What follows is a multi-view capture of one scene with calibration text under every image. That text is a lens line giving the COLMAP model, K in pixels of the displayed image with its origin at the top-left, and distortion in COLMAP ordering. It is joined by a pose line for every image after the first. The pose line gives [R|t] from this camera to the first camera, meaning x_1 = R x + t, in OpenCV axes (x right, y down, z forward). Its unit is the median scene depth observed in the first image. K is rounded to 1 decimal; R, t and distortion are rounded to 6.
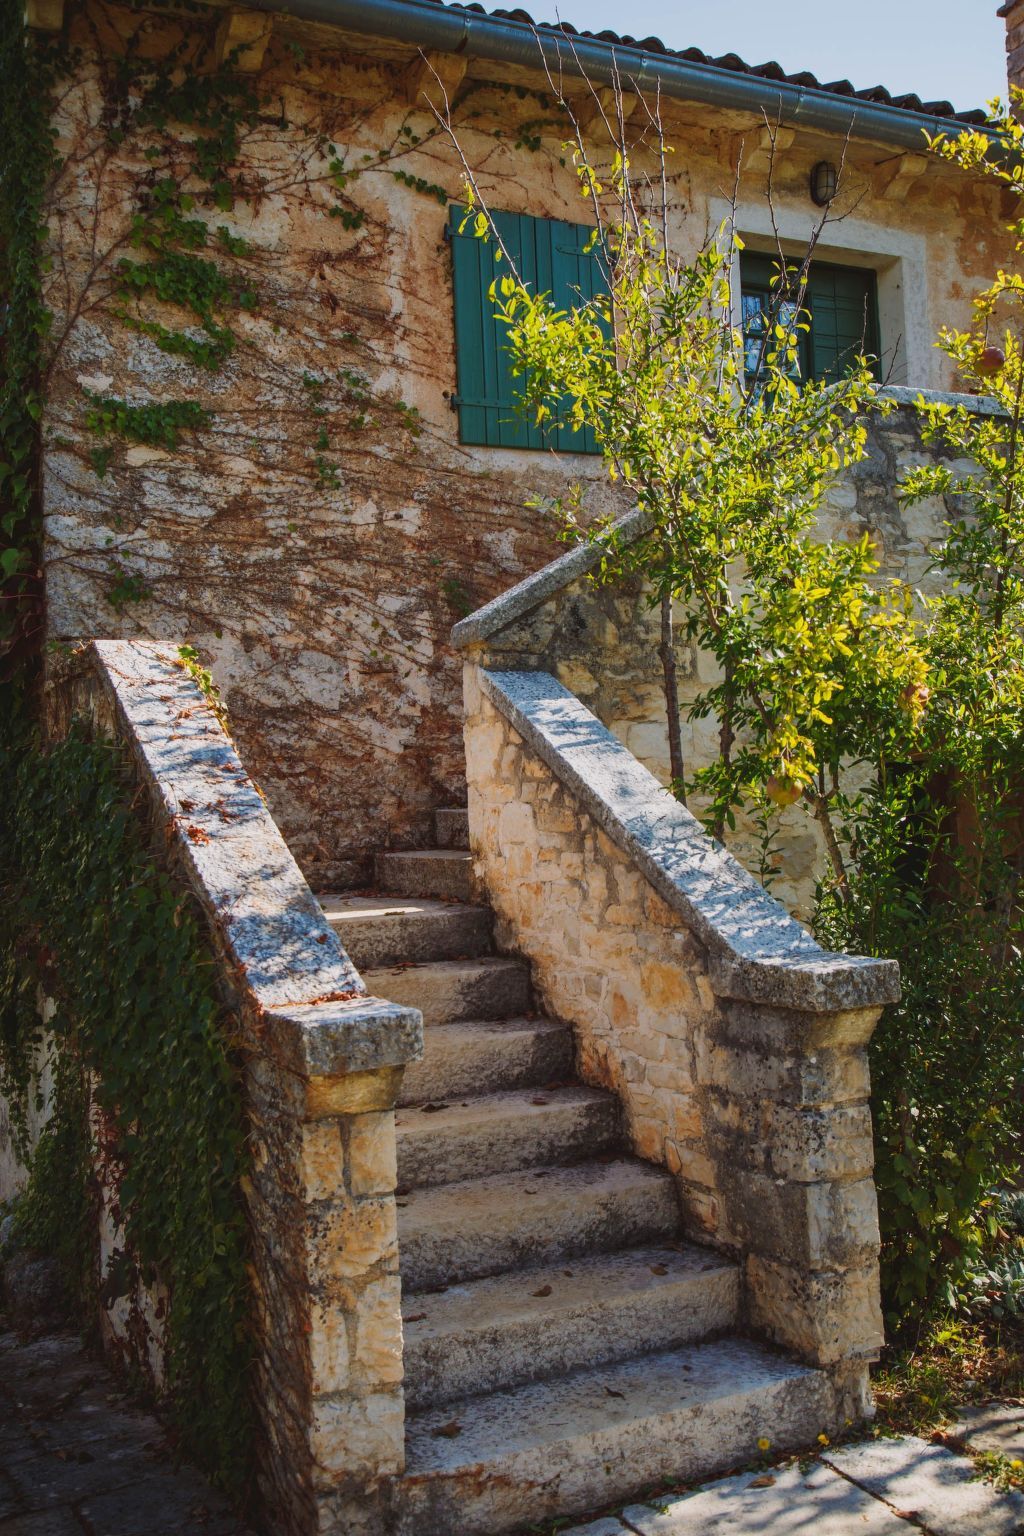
lens RADIAL K [[1432.5, 0, 499.2], [0, 1432.5, 769.5], [0, 0, 1]] dist [0.014400, 0.000000]
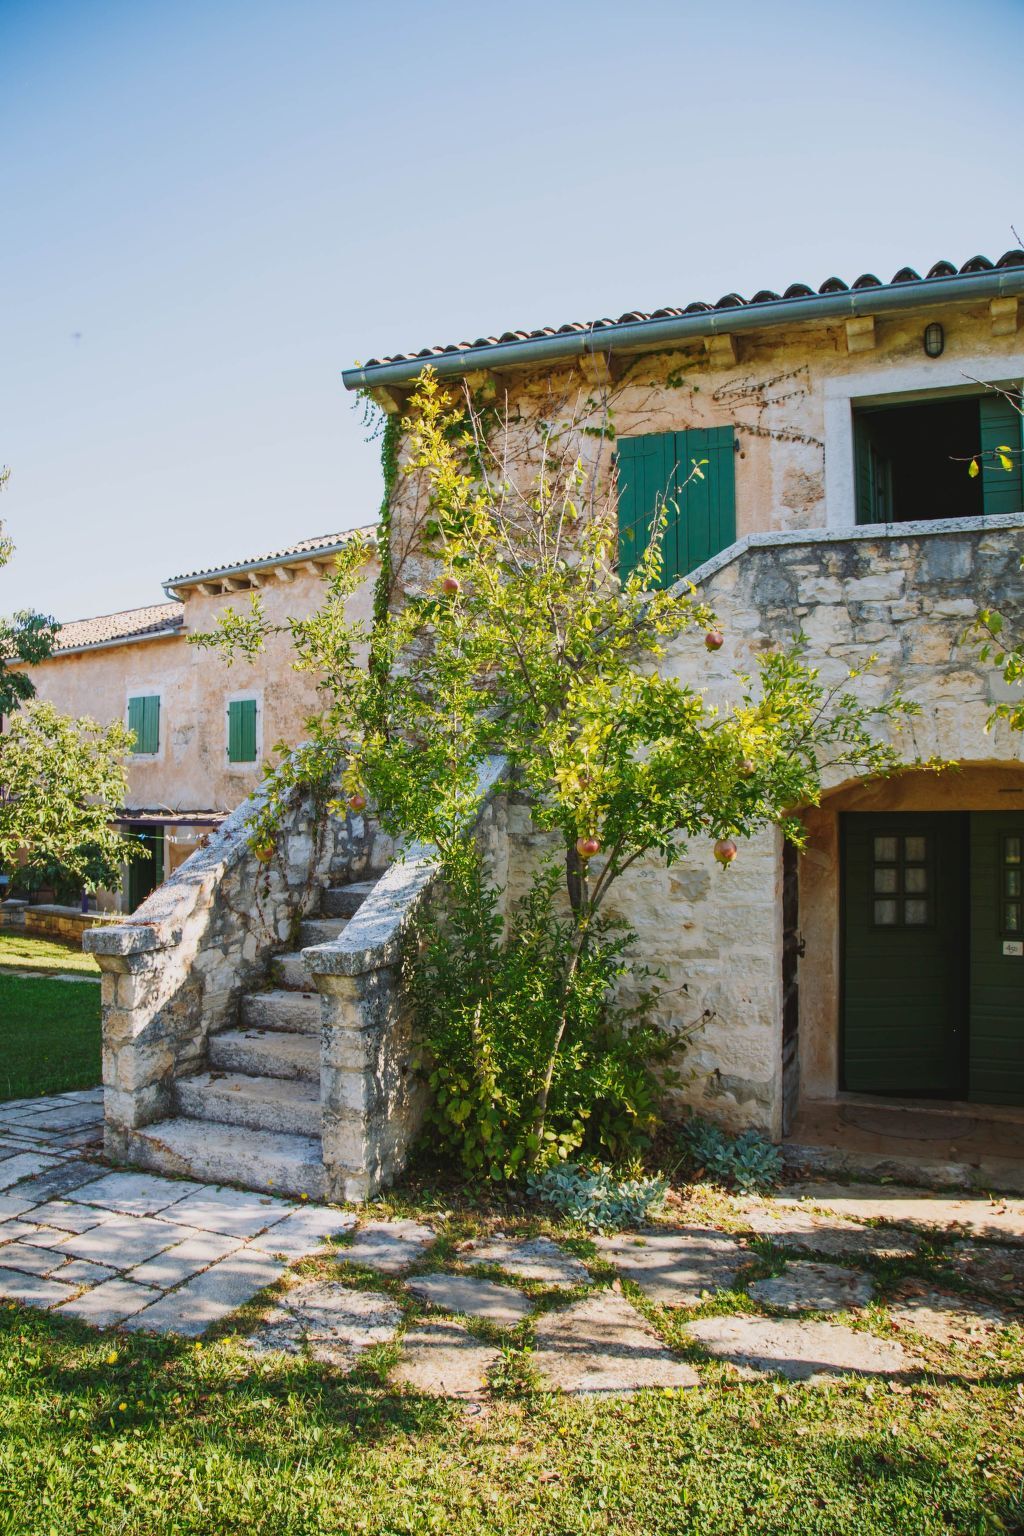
lens RADIAL K [[1034.2, 0, 499.6], [0, 1034.2, 771.1], [0, 0, 1]] dist [-0.109557, 0.019536]
pose [[0.671711, 0.026797, -0.740328, 0.769561], [-0.010668, 0.999592, 0.026502, -0.069854], [0.740736, -0.009903, 0.671723, 0.178277]]
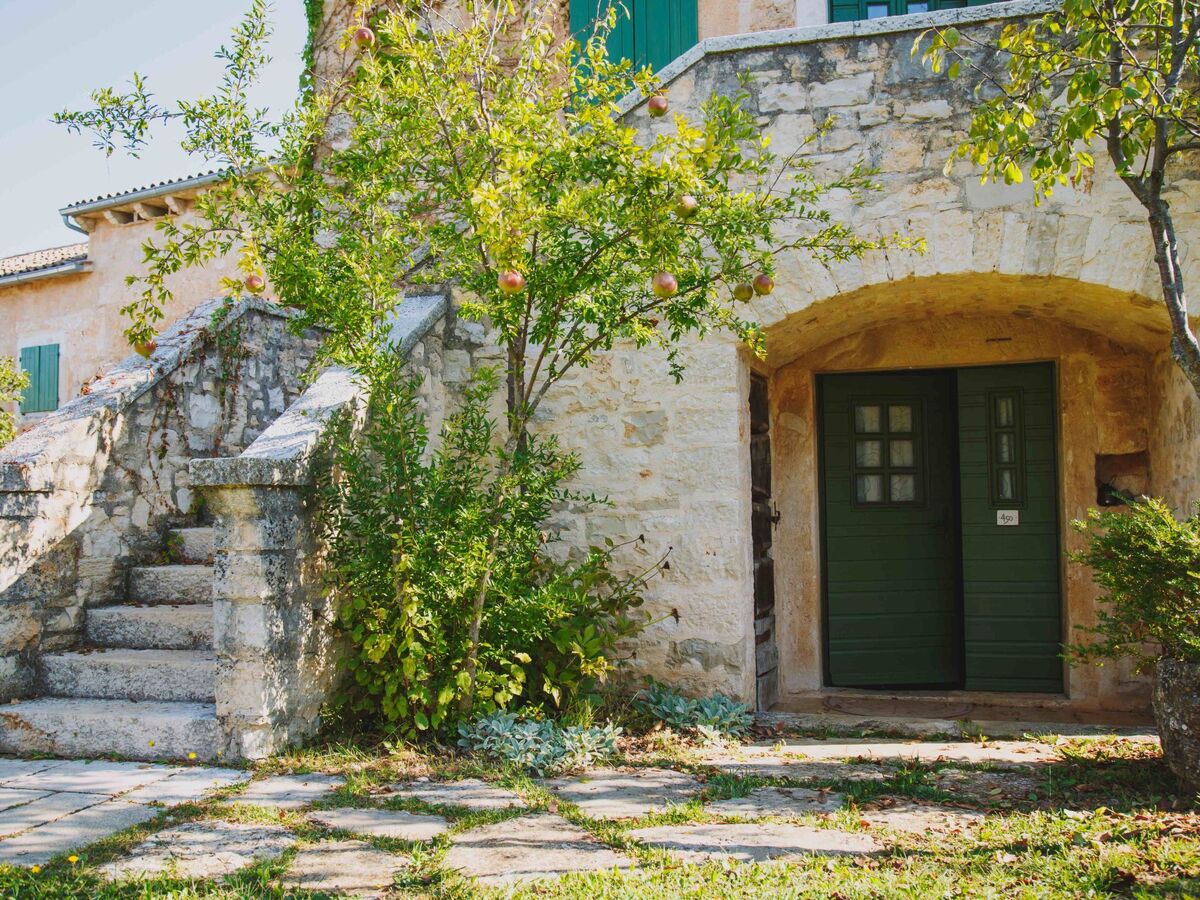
lens RADIAL K [[1153.9, 0, 601.5], [0, 1153.9, 452.3], [0, 0, 1]] dist [-0.016972, 0.000000]
pose [[0.749615, 0.004080, -0.661862, 0.794433], [-0.000010, 0.999981, 0.006154, 0.071338], [0.661874, -0.004607, 0.749601, 0.201443]]
